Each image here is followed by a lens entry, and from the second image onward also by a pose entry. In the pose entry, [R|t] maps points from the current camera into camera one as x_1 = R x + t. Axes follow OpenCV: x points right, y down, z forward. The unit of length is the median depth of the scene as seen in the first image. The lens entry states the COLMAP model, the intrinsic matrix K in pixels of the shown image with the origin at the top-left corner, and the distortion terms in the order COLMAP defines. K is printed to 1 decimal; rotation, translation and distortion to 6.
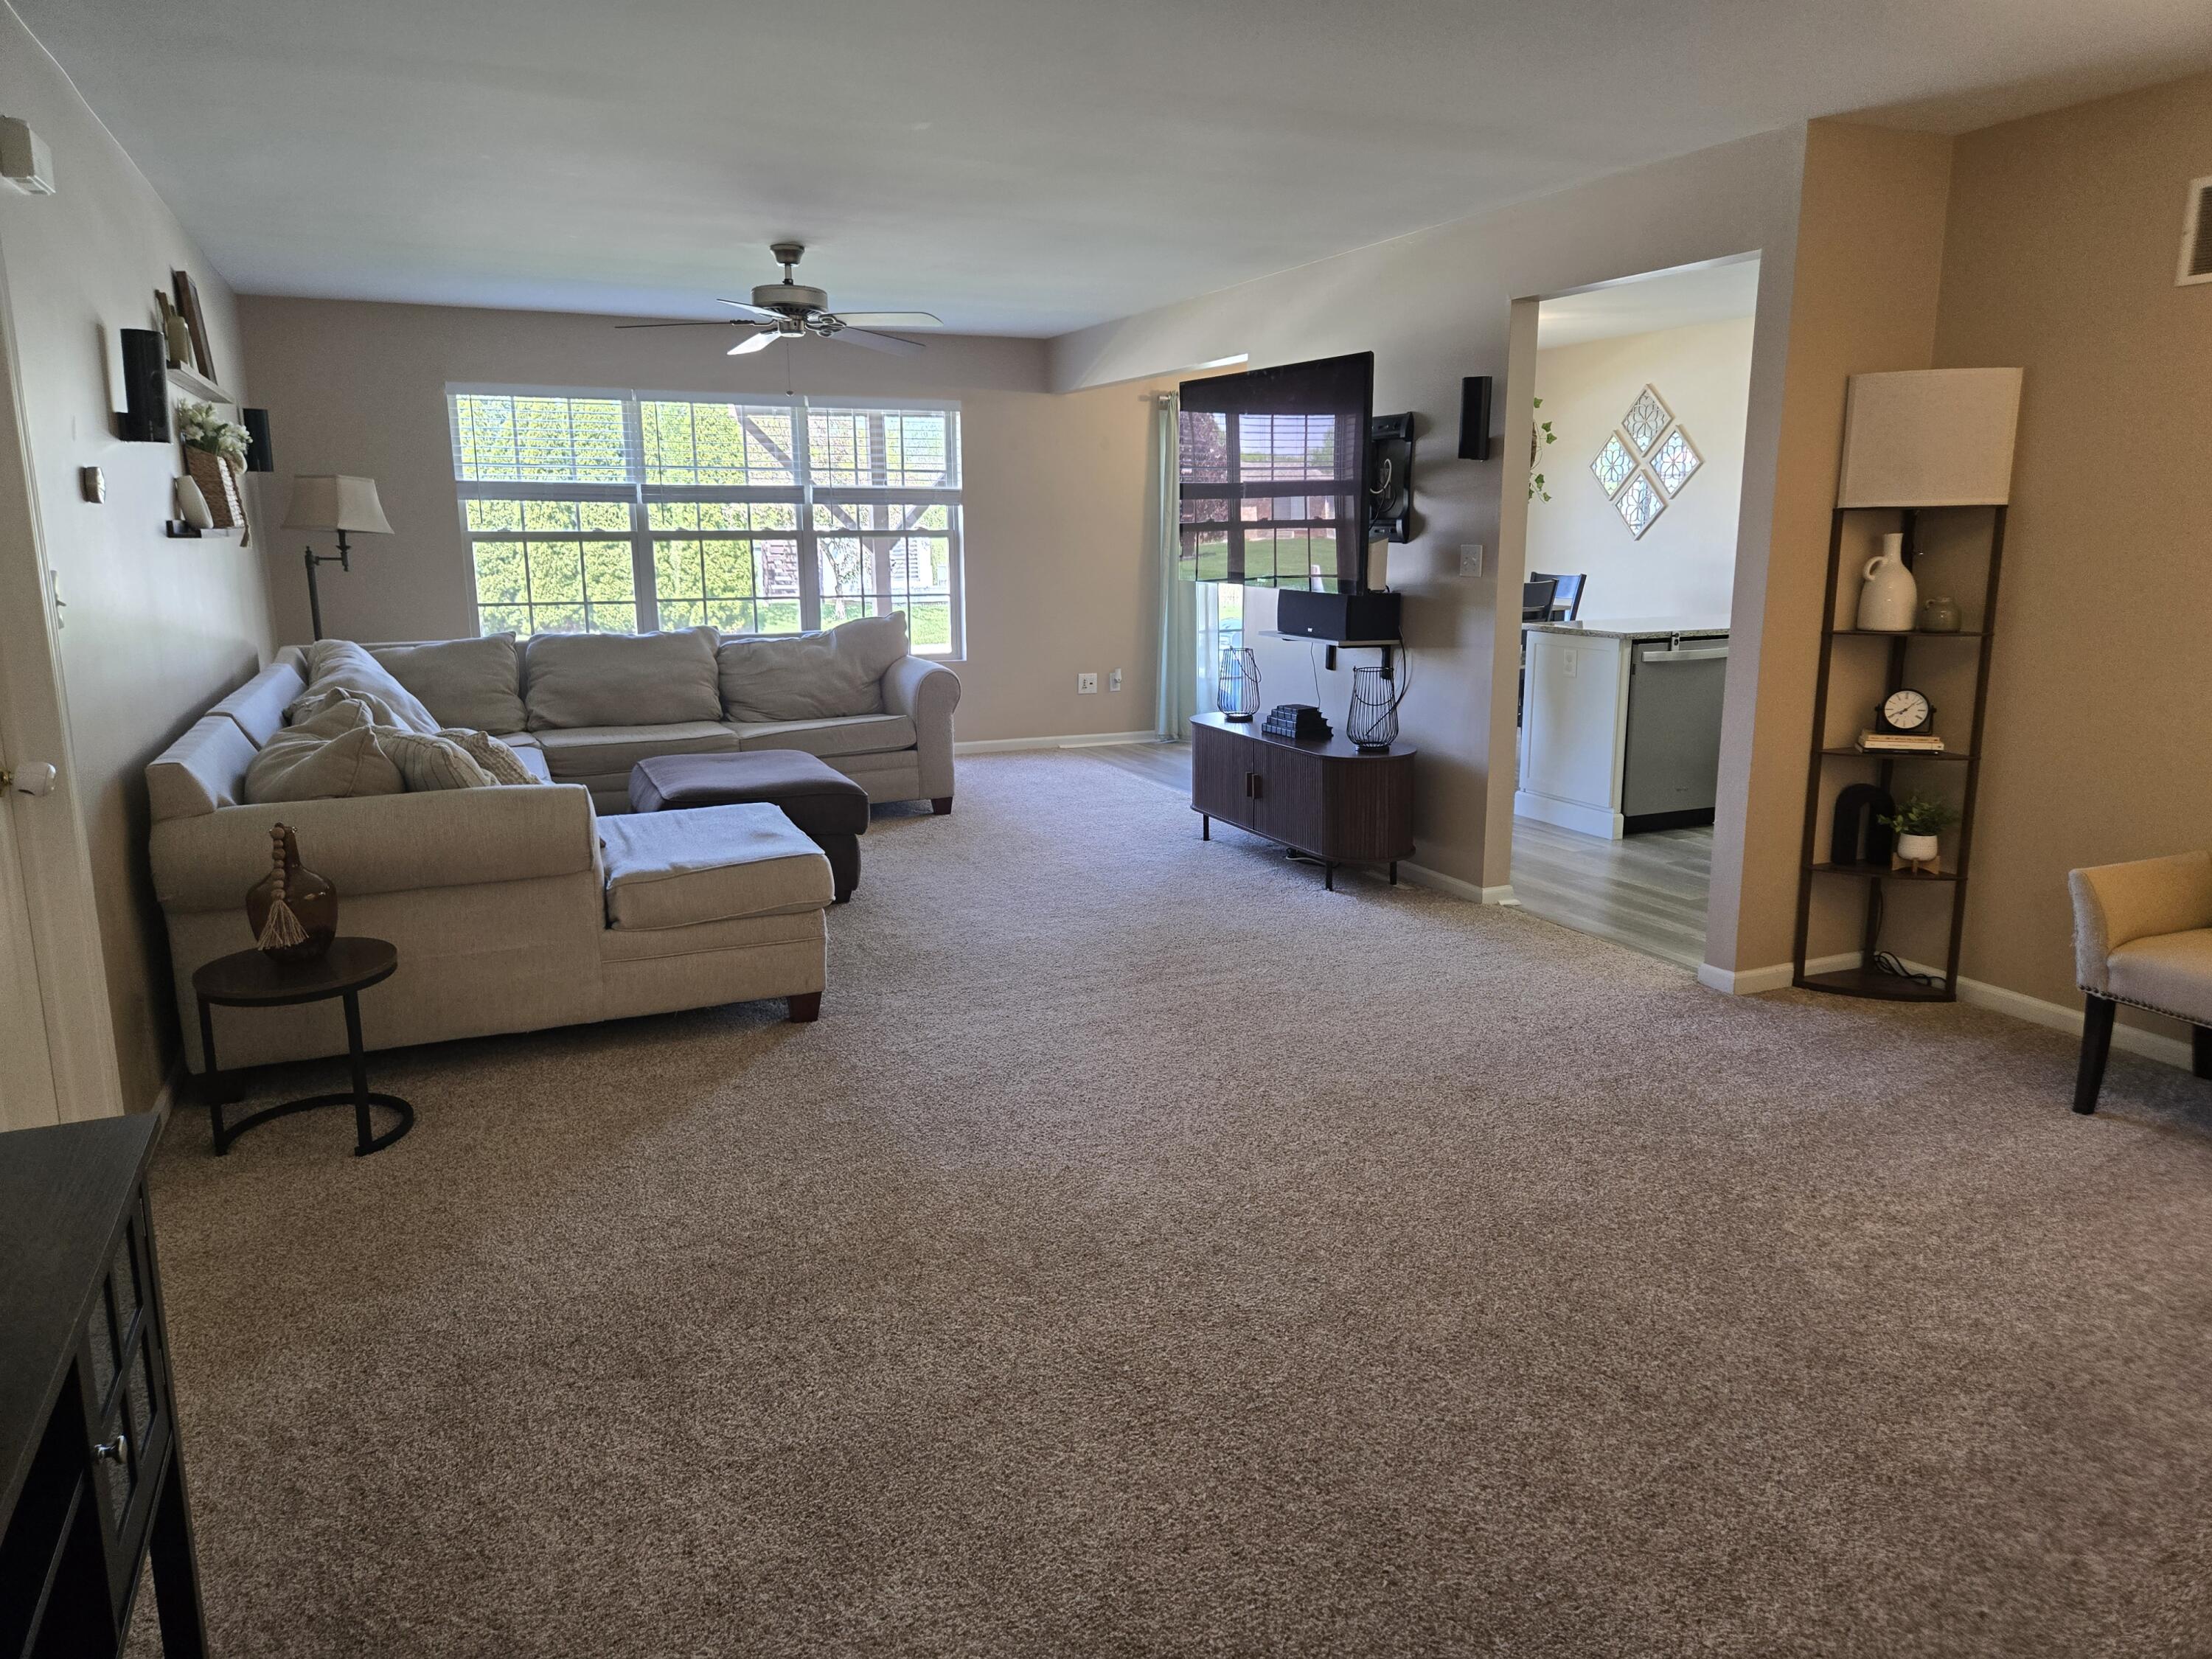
lens RADIAL K [[1479.4, 0, 1115.5], [0, 1479.4, 825.8], [0, 0, 1]] dist [0.066088, -0.052782]
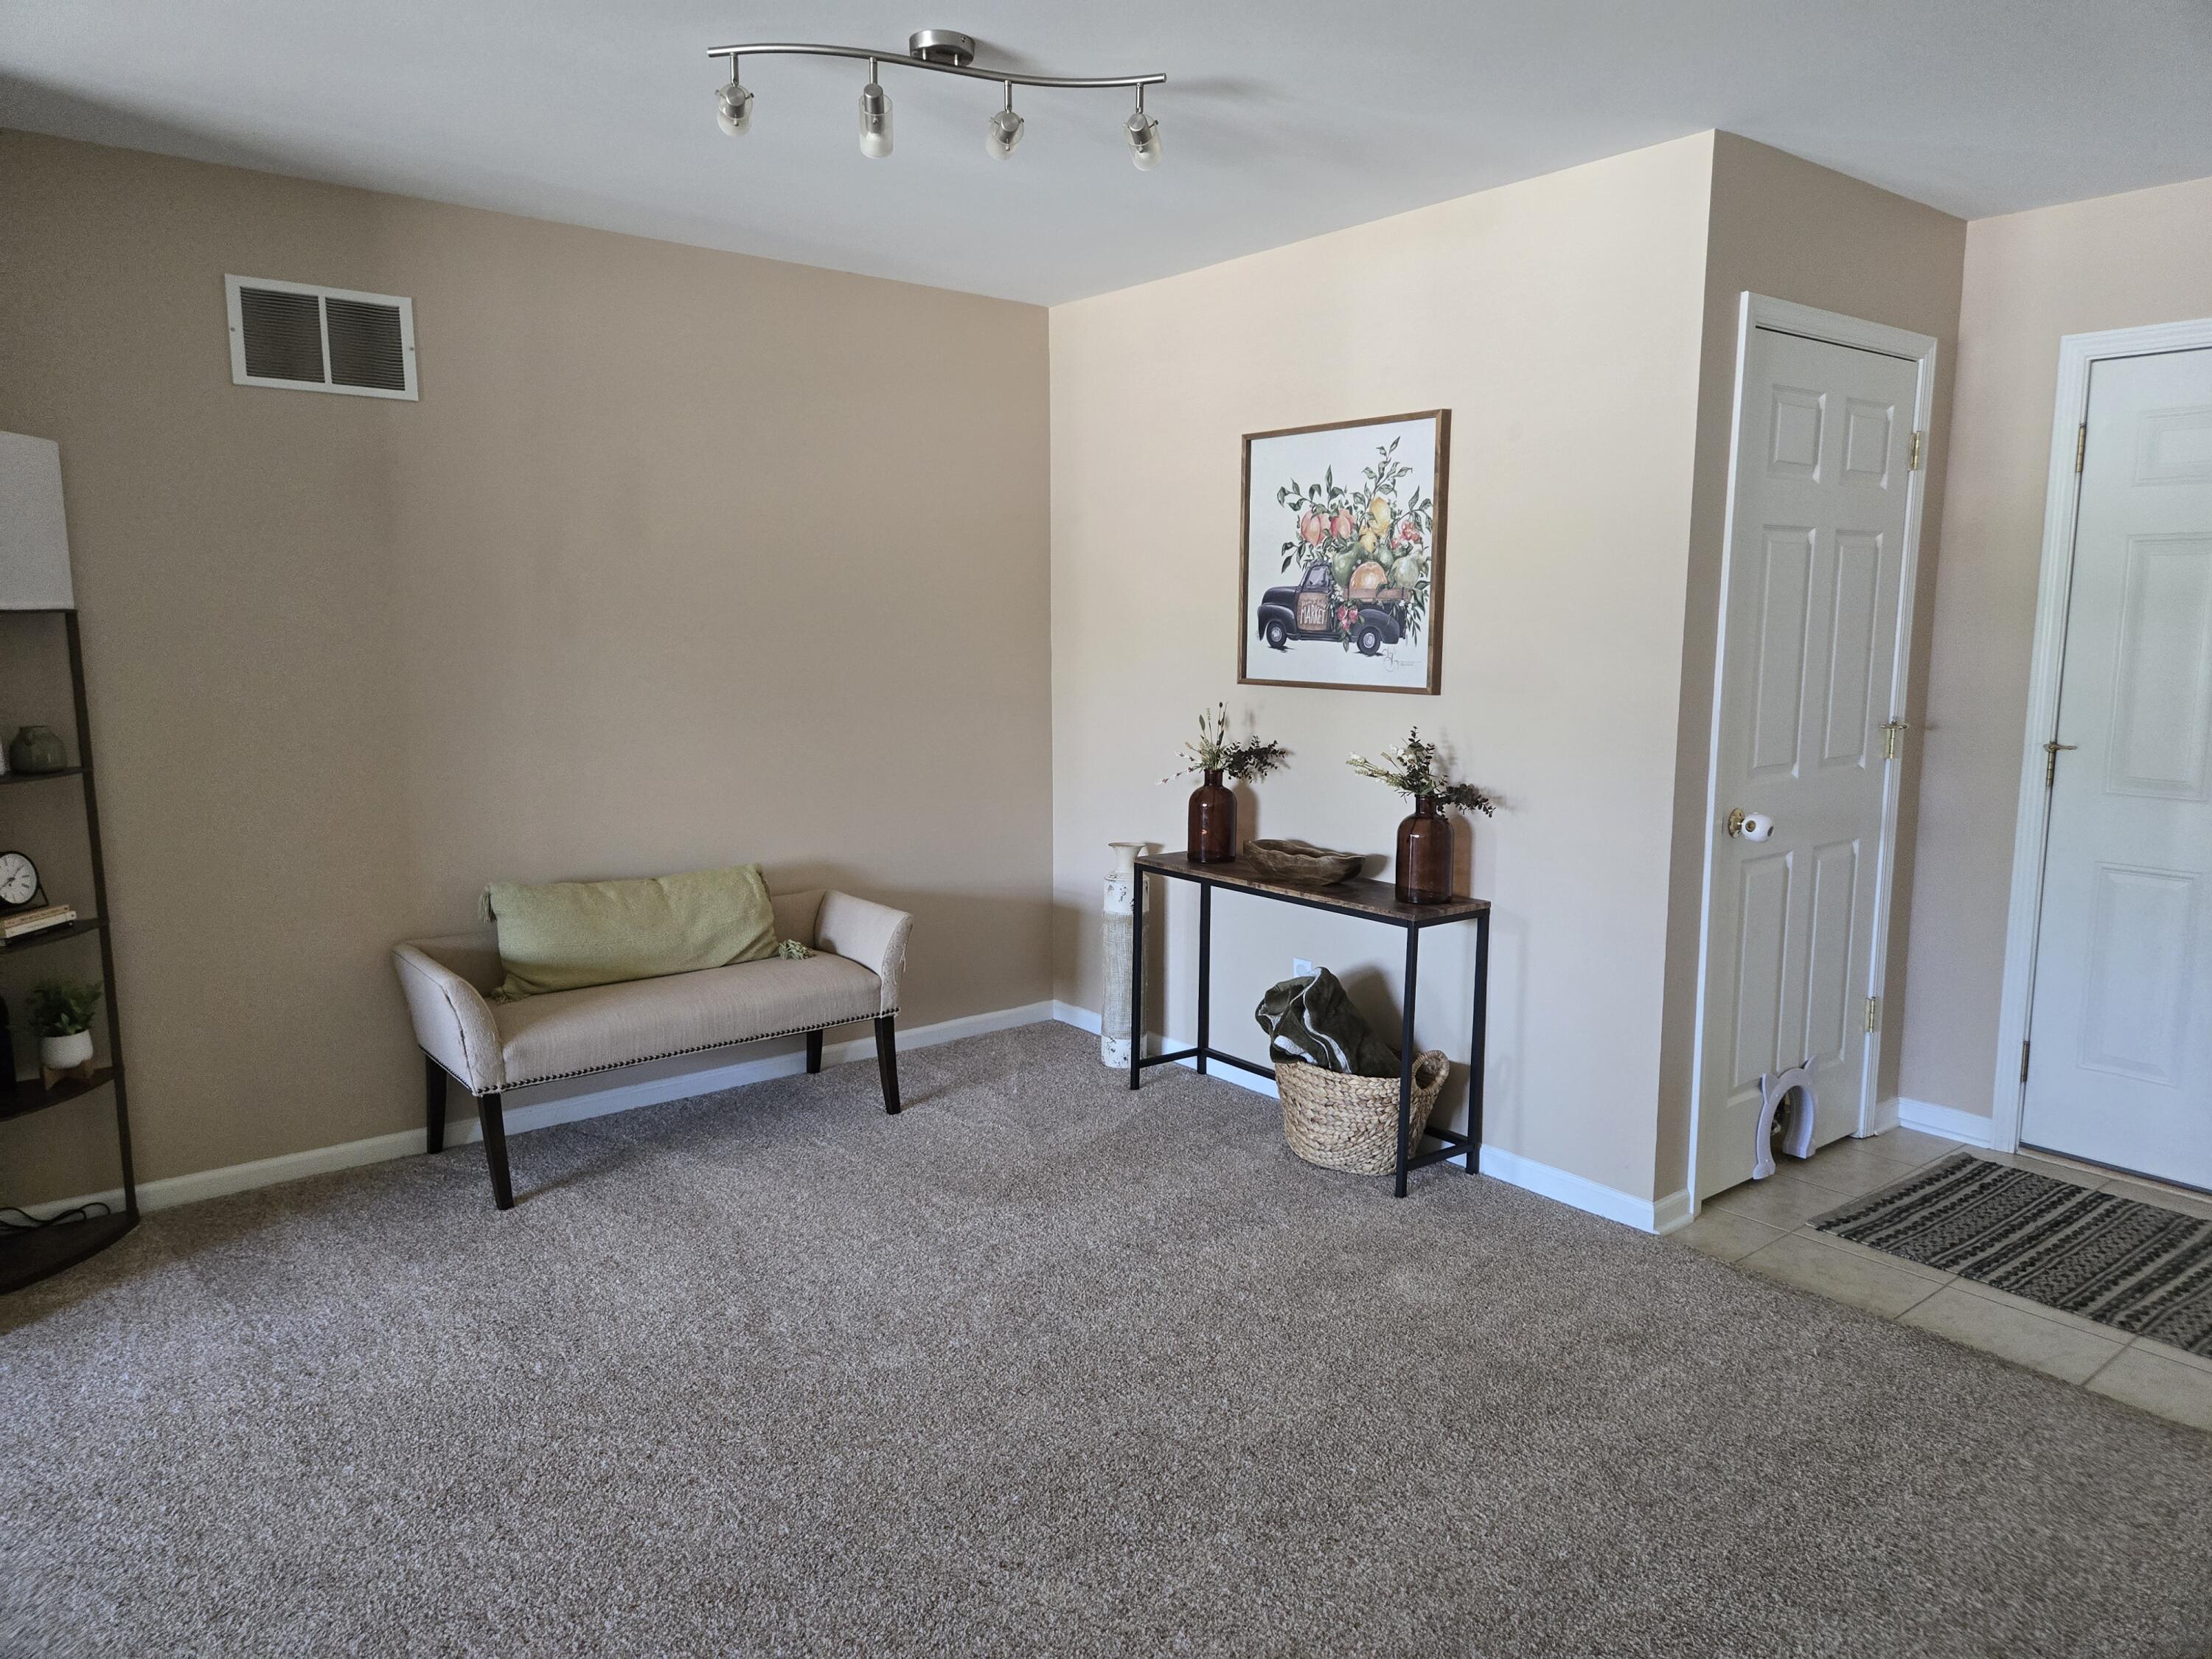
lens RADIAL K [[1479.4, 0, 1103.5], [0, 1479.4, 809.4], [0, 0, 1]] dist [0.066088, -0.052782]
pose [[-0.250464, -0.126619, 0.959810, -0.332801], [0.192382, 0.965129, 0.177523, -0.144042], [-0.948819, 0.229114, -0.217370, 0.663835]]
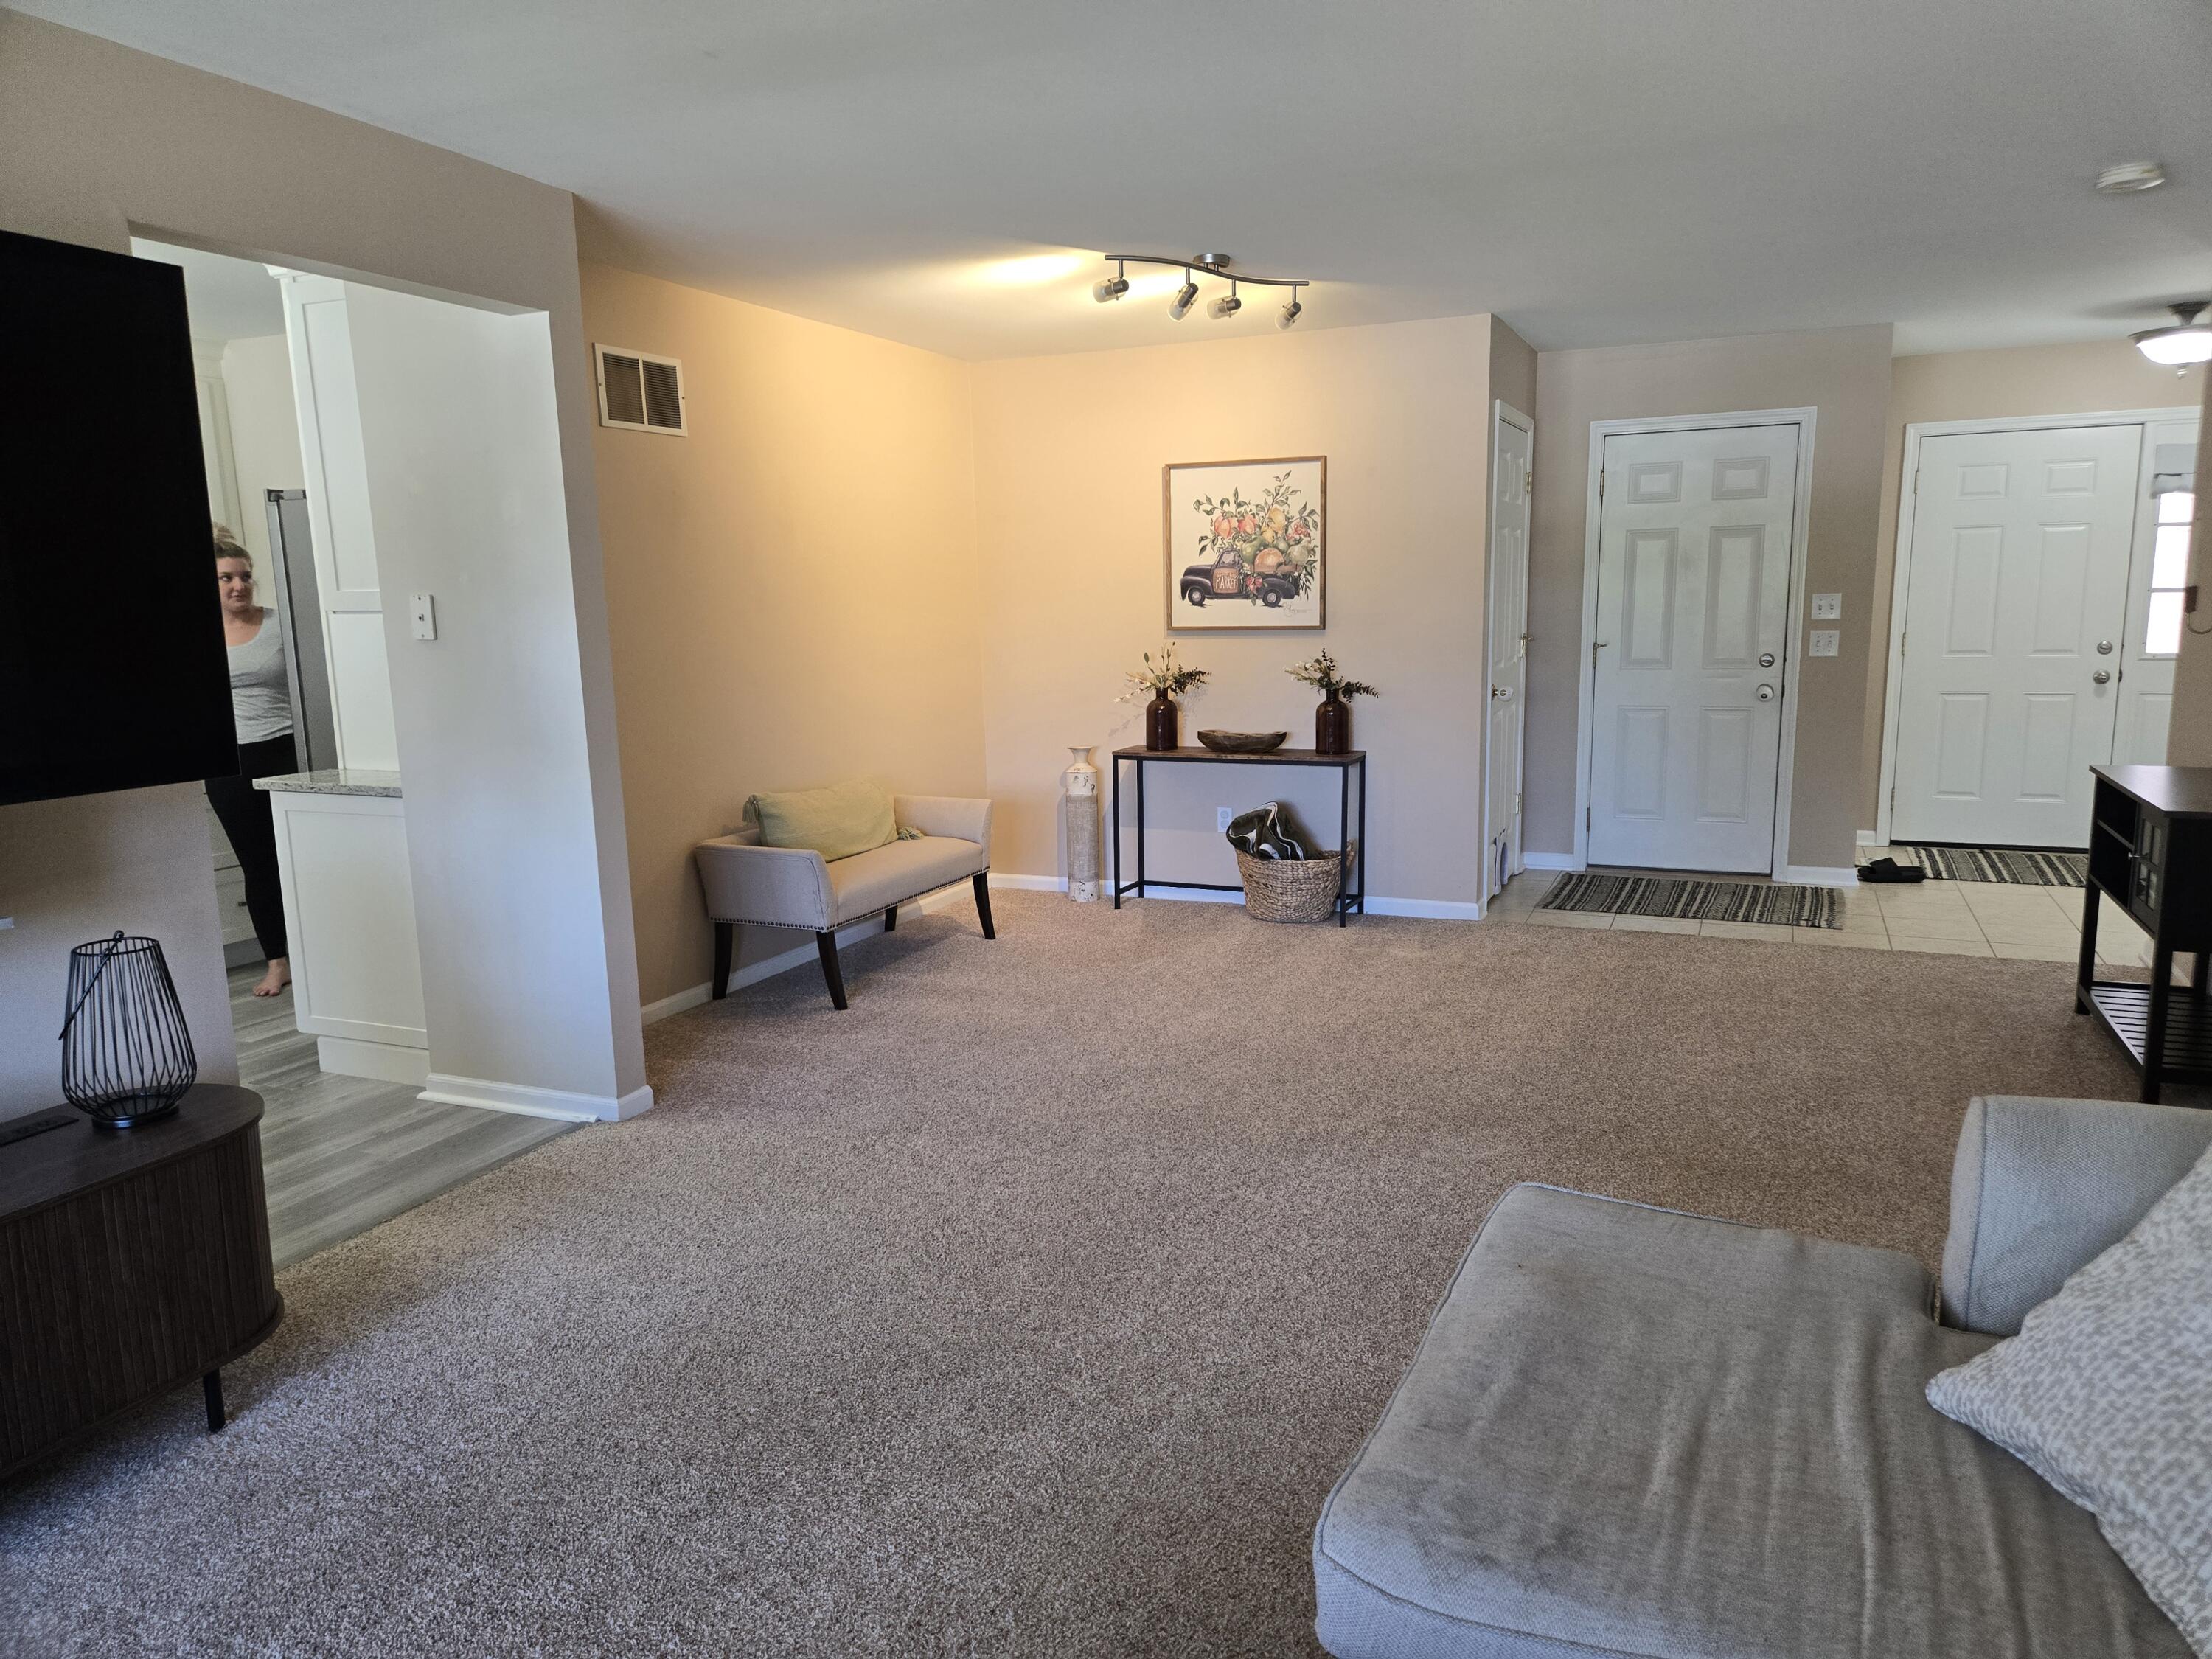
lens RADIAL K [[1479.4, 0, 1124.9], [0, 1479.4, 837.5], [0, 0, 1]] dist [0.066088, -0.052782]
pose [[-0.671715, -0.110679, 0.732495, -0.486708], [0.170409, 0.939176, 0.298177, -0.293150], [-0.720944, 0.325113, -0.611998, 1.379595]]
